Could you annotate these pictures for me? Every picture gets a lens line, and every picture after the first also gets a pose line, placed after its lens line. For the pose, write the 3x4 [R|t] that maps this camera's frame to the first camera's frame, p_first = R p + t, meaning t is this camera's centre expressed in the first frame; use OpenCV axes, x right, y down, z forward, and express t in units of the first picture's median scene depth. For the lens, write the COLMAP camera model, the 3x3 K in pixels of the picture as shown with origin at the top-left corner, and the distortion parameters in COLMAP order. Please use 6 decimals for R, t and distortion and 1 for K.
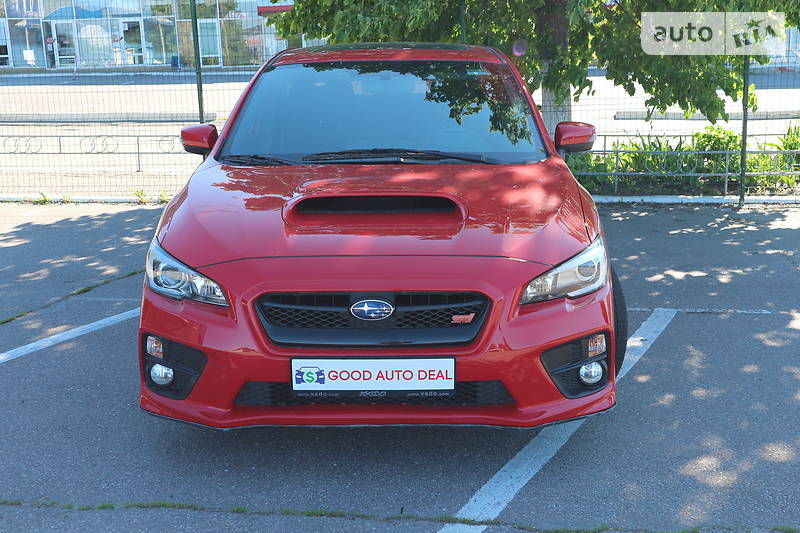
lens RADIAL K [[1024.7, 0, 400.0], [0, 1024.7, 266.5], [0, 0, 1]] dist [0.065930, 0.023002]
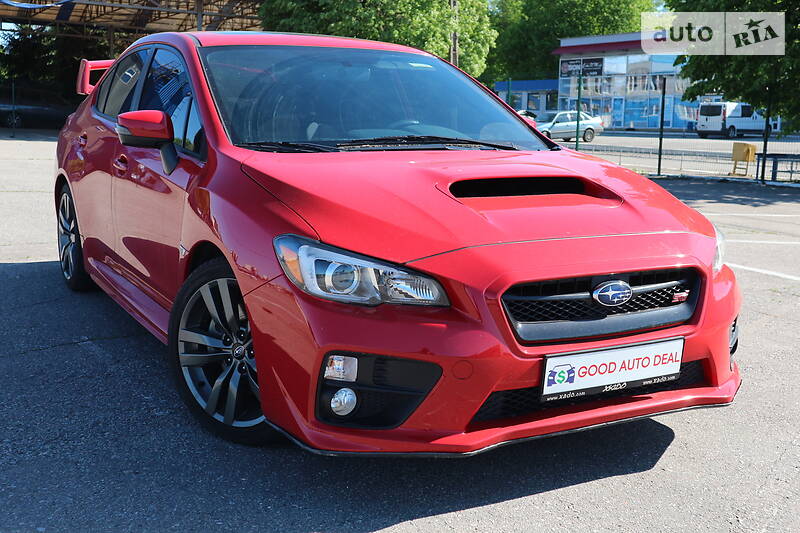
lens RADIAL K [[951.8, 0, 400.0], [0, 951.8, 266.5], [0, 0, 1]] dist [0.070230, 0.004383]
pose [[0.861844, -0.061652, 0.503412, -0.608048], [0.078343, 0.996854, -0.012040, 0.013250], [-0.501086, 0.049815, 0.863963, 0.362334]]
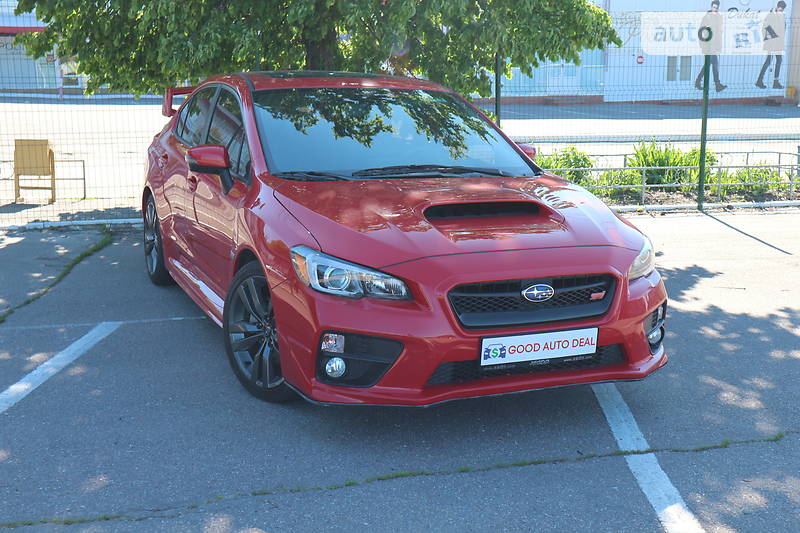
lens RADIAL K [[1024.7, 0, 400.0], [0, 1024.7, 266.5], [0, 0, 1]] dist [0.065930, 0.023002]
pose [[0.909660, -0.054180, 0.411805, -0.670632], [0.064343, 0.997869, -0.010842, 0.013596], [-0.410340, 0.036359, 0.911207, -0.041118]]
